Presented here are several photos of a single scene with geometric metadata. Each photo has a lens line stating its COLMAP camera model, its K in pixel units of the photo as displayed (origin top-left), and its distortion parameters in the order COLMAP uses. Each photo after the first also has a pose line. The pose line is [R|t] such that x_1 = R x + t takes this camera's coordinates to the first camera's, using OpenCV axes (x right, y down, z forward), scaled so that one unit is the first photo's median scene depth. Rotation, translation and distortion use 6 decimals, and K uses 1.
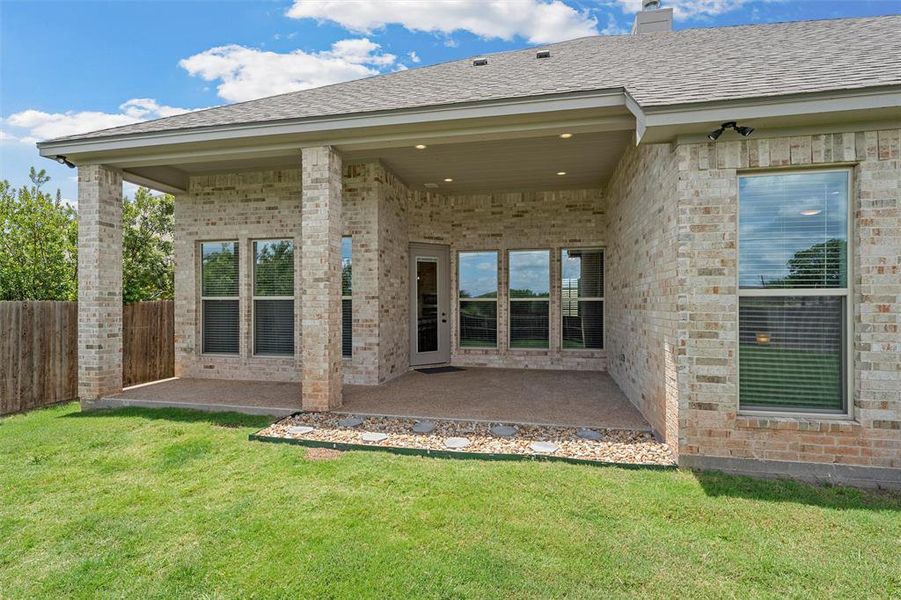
lens RADIAL K [[422.3, 0, 451.5], [0, 422.3, 303.6], [0, 0, 1]] dist [0.000762, 0.000189]
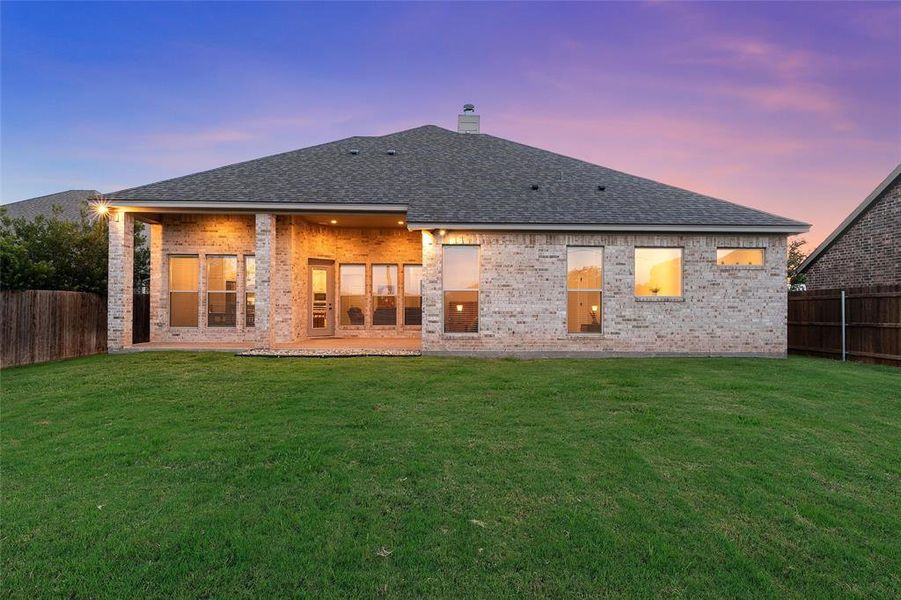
lens RADIAL K [[471.4, 0, 454.2], [0, 471.4, 307.1], [0, 0, 1]] dist [-0.002779, -0.000294]
pose [[0.971714, 0.007021, 0.236055, 0.022629], [-0.005935, 0.999968, -0.005312, 0.060774], [-0.236085, 0.003761, 0.971725, -1.163278]]
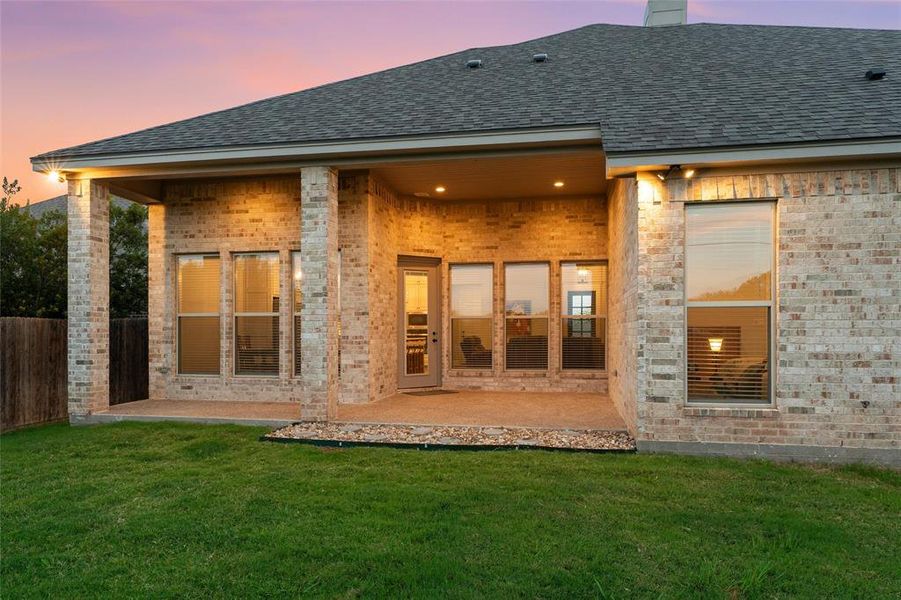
lens RADIAL K [[580.2, 0, 451.3], [0, 580.2, 331.6], [0, 0, 1]] dist [0.000306, 0.000736]
pose [[0.999737, -0.000780, 0.022930, -0.015492], [0.000776, 1.000000, 0.000208, 0.030159], [-0.022930, -0.000190, 0.999737, -0.380088]]
